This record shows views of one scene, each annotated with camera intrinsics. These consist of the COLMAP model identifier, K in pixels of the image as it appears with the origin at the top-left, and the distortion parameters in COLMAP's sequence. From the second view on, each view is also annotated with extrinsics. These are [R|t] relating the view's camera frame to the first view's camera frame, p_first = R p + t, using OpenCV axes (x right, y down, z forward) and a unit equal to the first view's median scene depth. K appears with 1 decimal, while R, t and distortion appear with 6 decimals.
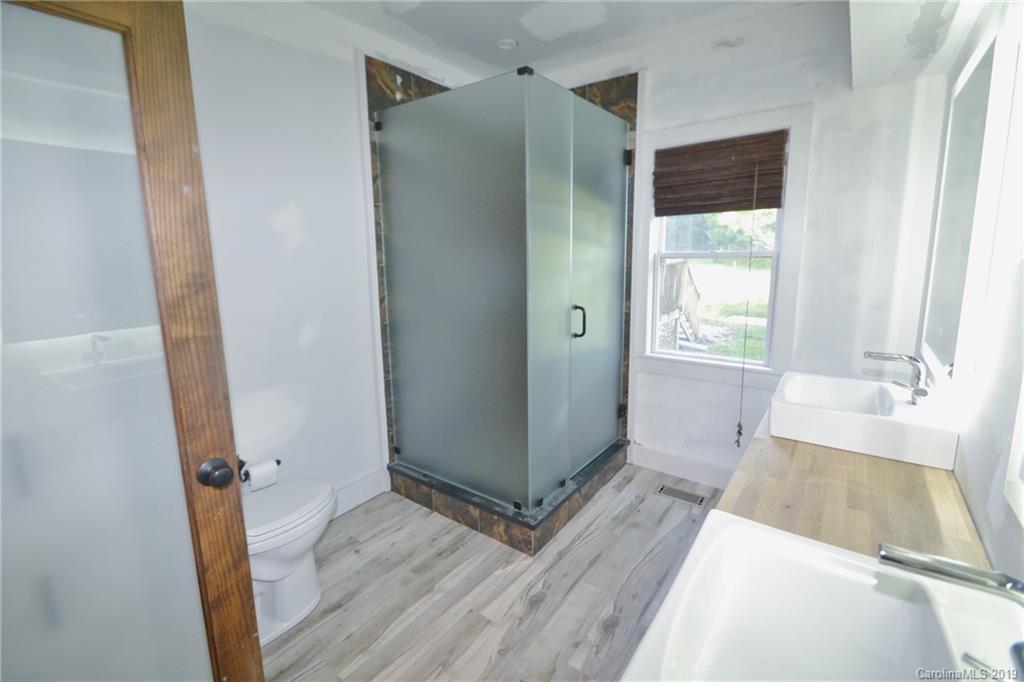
lens RADIAL K [[456.4, 0, 516.5], [0, 456.4, 334.2], [0, 0, 1]] dist [0.006647, -0.009802]
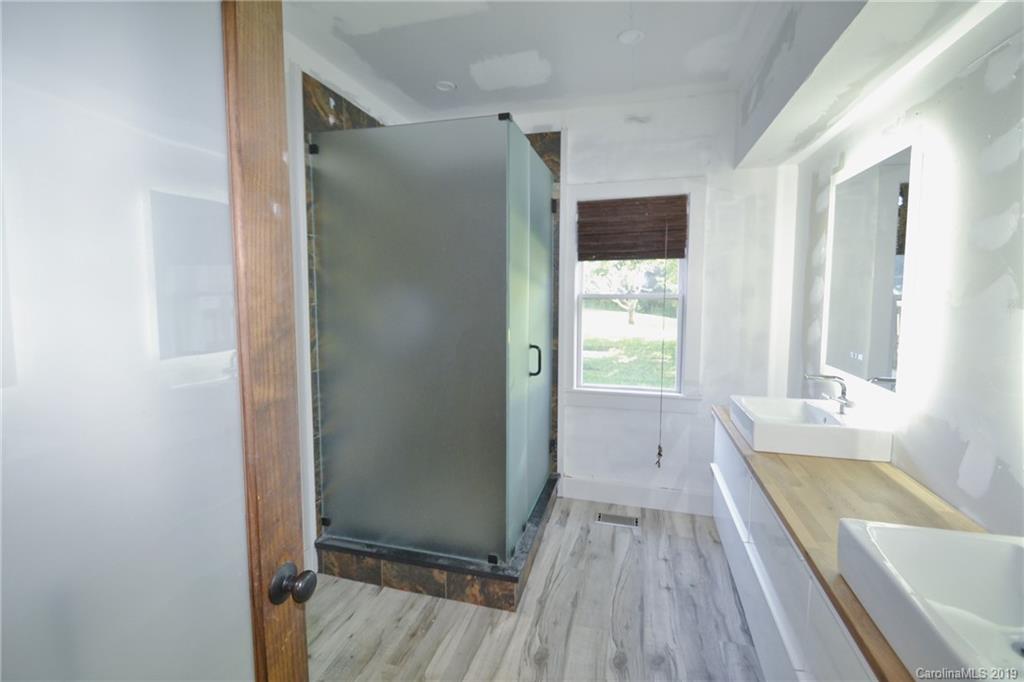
lens RADIAL K [[456.4, 0, 515.5], [0, 456.4, 333.5], [0, 0, 1]] dist [0.006647, -0.009802]
pose [[0.932728, -0.019078, 0.360075, -0.266114], [0.049818, 0.995841, -0.076284, -0.011561], [-0.357123, 0.089090, 0.929799, 0.066684]]
